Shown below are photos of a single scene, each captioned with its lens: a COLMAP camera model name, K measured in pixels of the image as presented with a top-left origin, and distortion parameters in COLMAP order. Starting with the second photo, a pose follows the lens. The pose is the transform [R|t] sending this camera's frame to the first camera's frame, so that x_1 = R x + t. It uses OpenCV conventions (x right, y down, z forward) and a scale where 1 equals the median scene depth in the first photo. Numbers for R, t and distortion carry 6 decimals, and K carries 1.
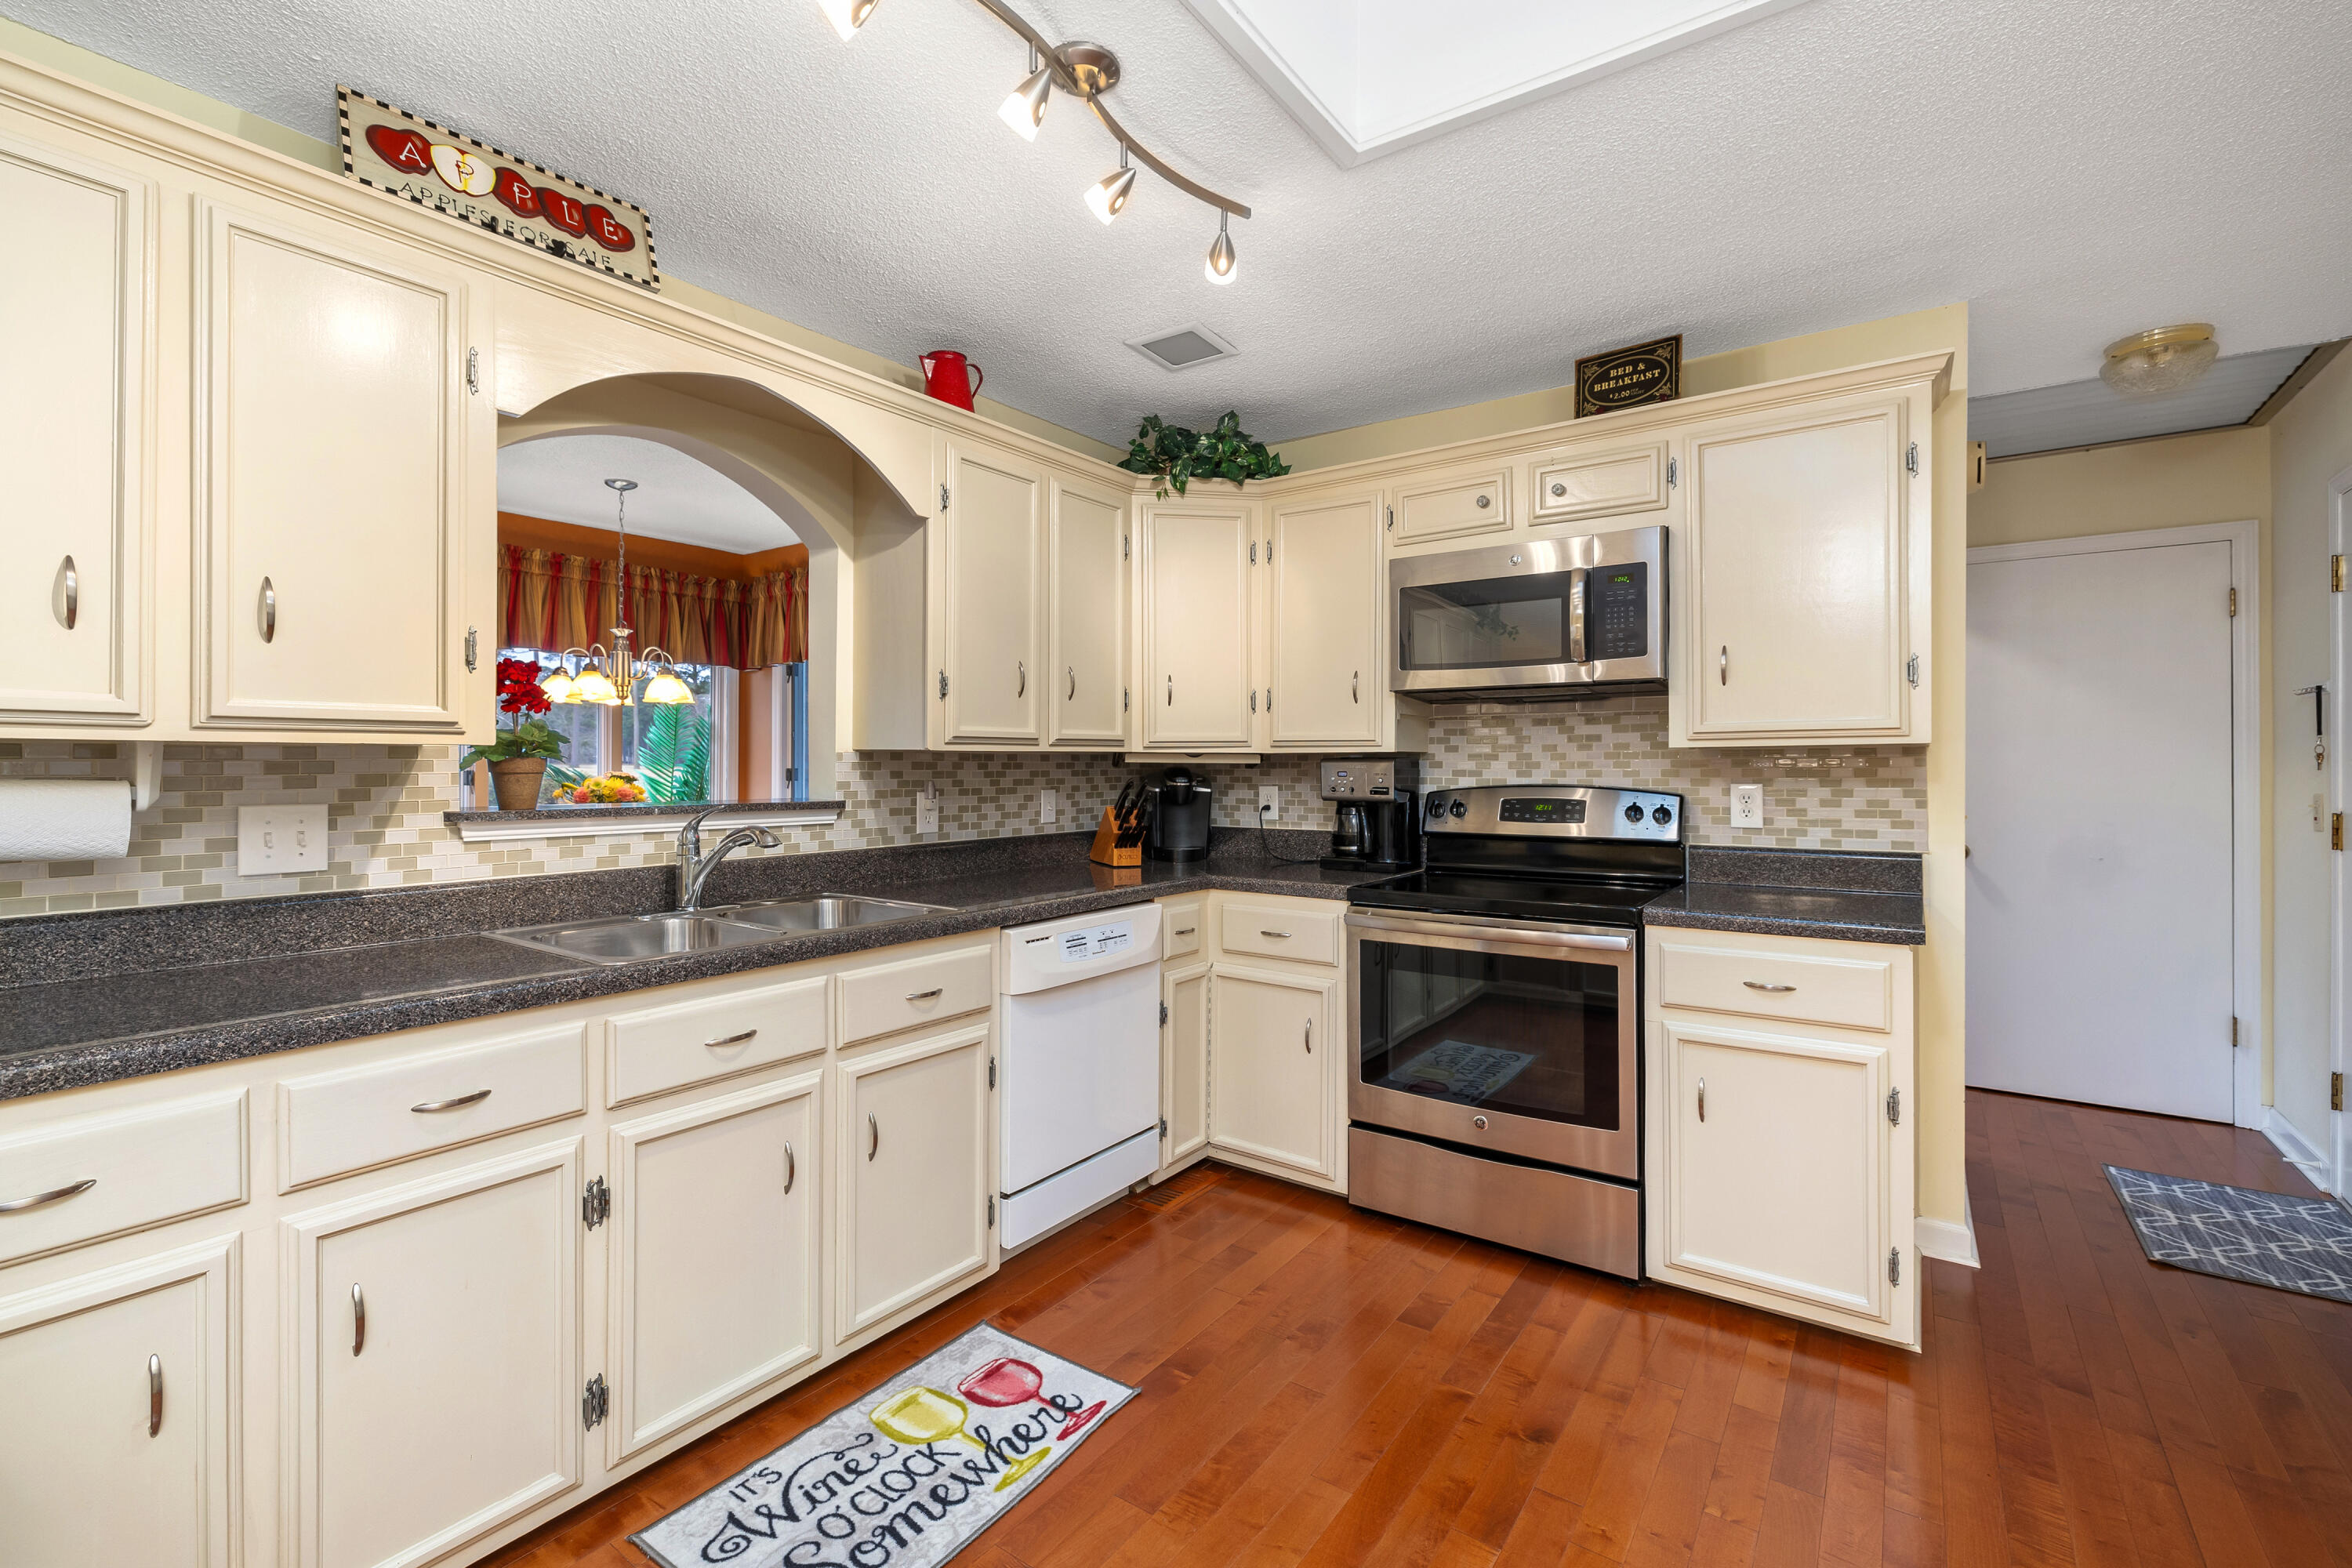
lens RADIAL K [[1029.5, 0, 1176.3], [0, 1029.5, 765.6], [0, 0, 1]] dist [0.000273, 0.000421]
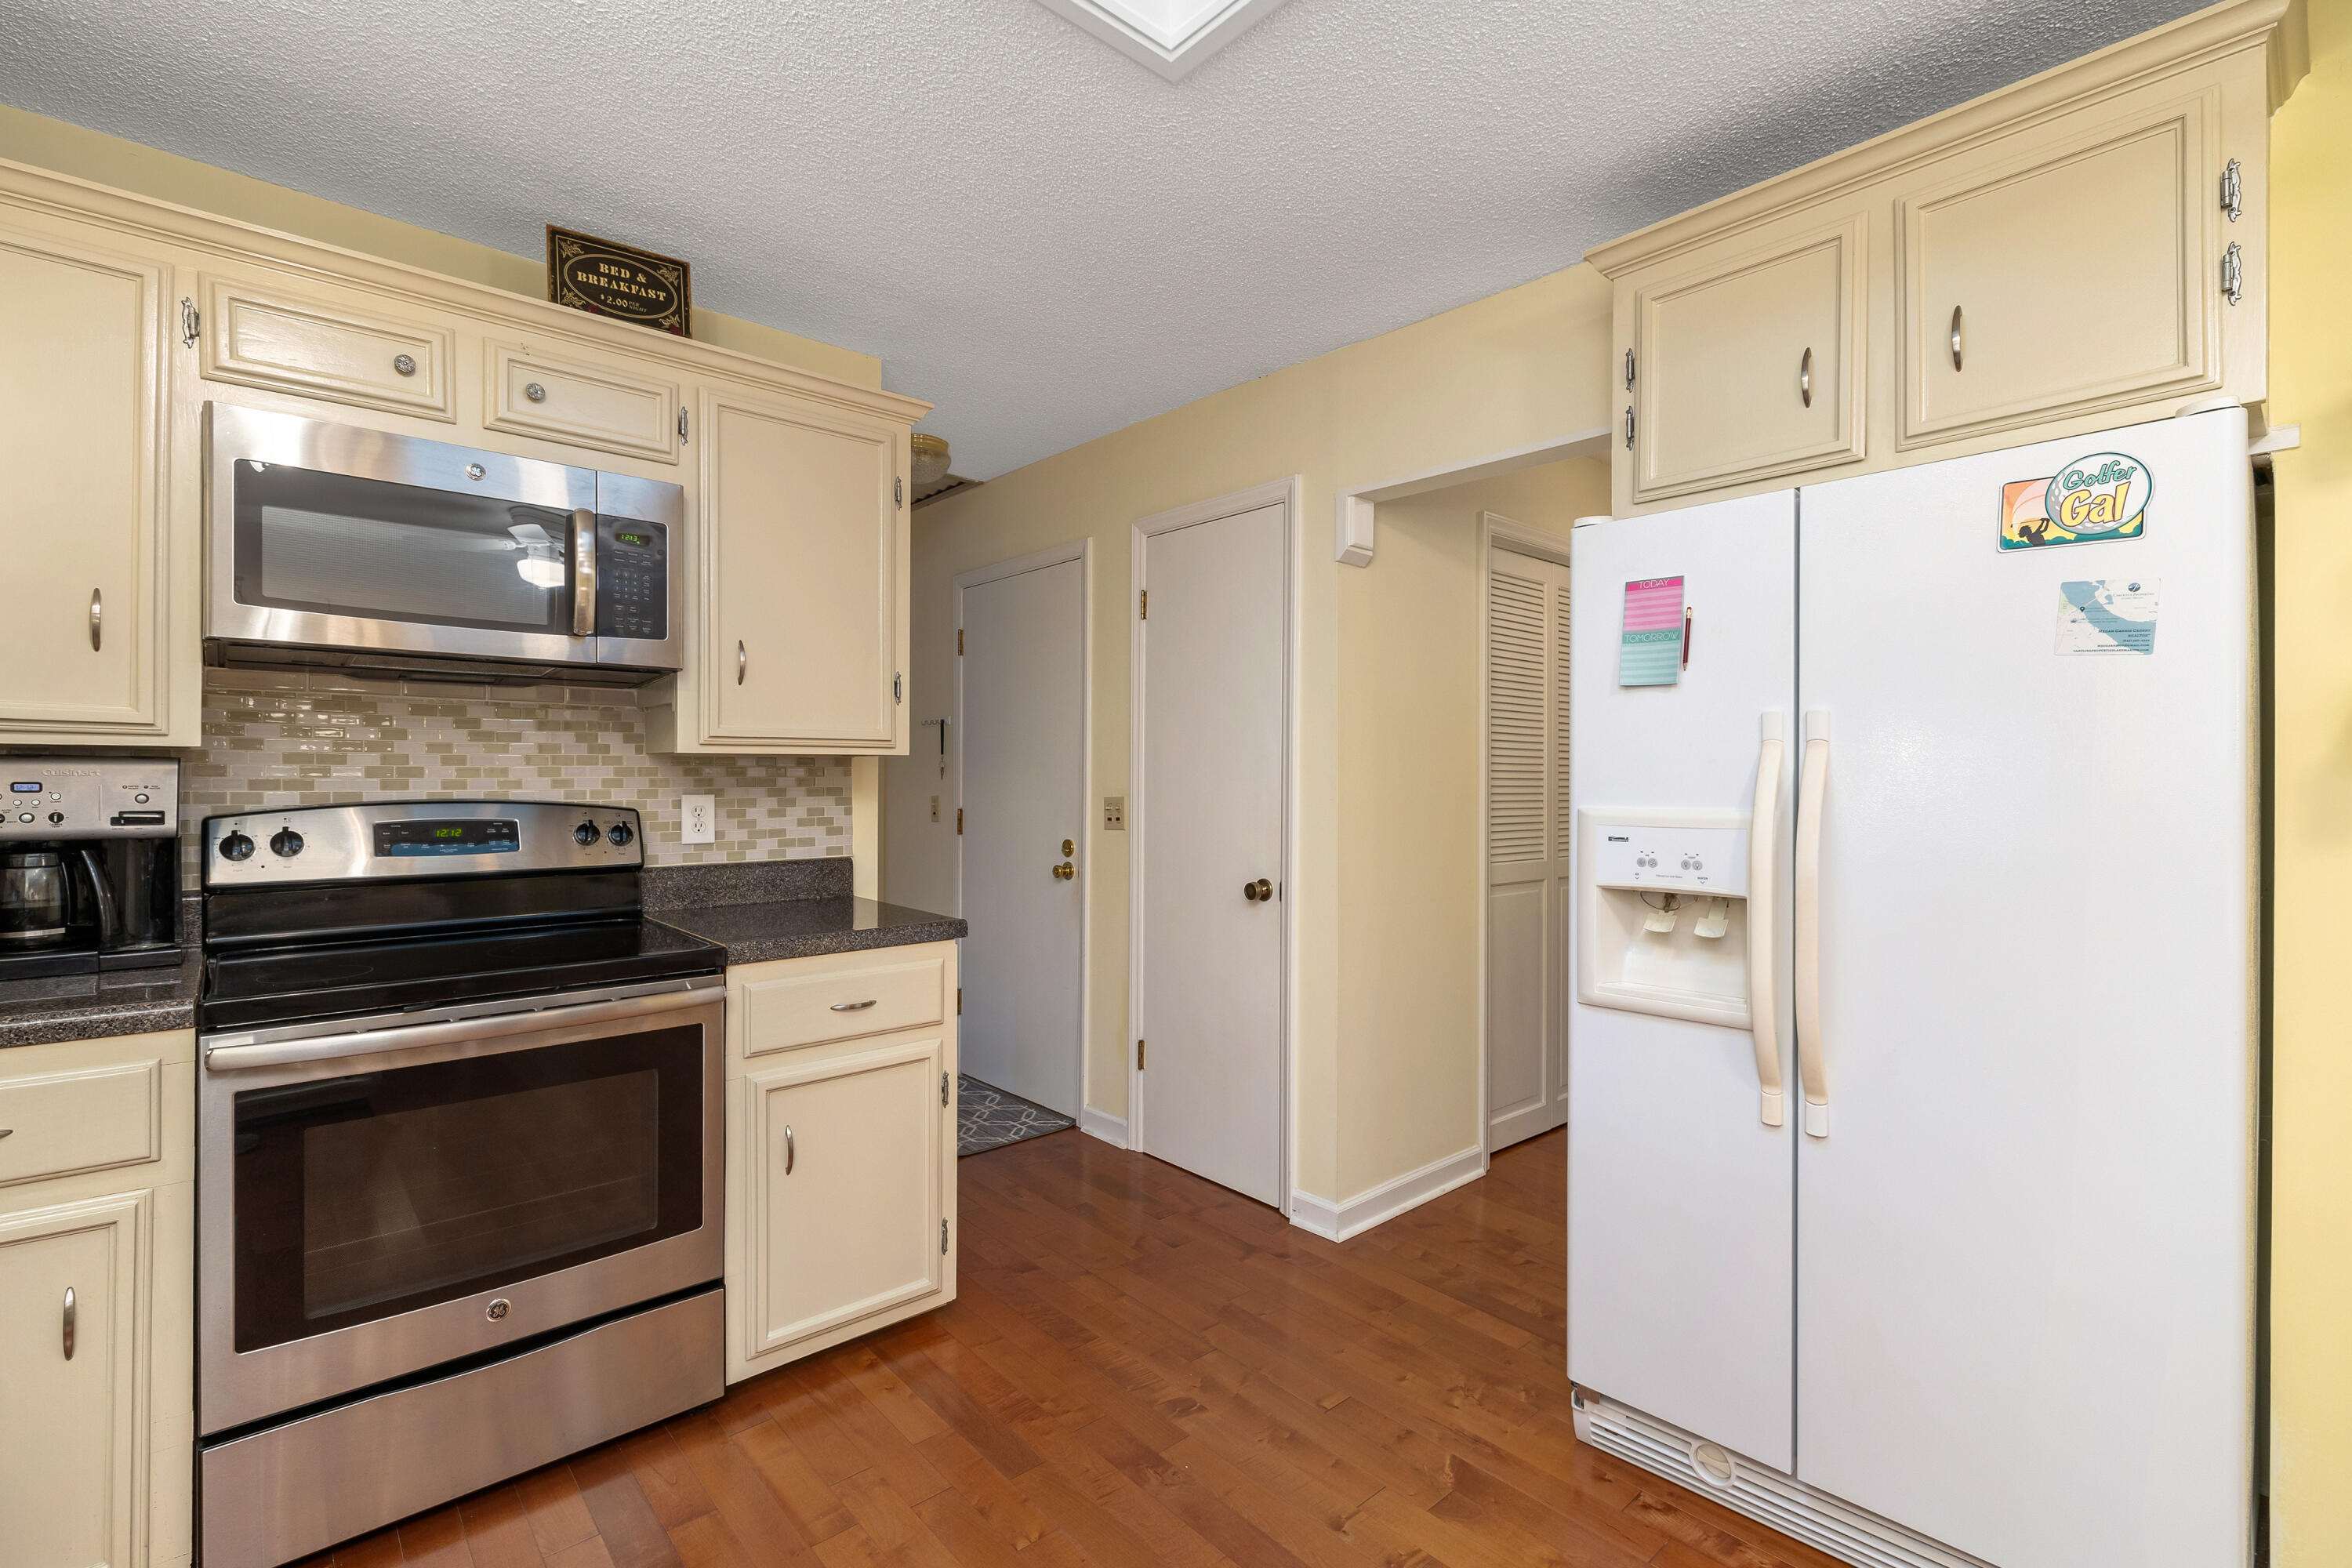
lens RADIAL K [[1053.8, 0, 1175.7], [0, 1053.8, 783.9], [0, 0, 1]] dist [0.001275, 0.000186]
pose [[0.218930, -0.004250, 0.975731, -0.259342], [-0.005568, 0.999969, 0.005605, 0.000807], [-0.975725, -0.006660, 0.218899, 0.403110]]
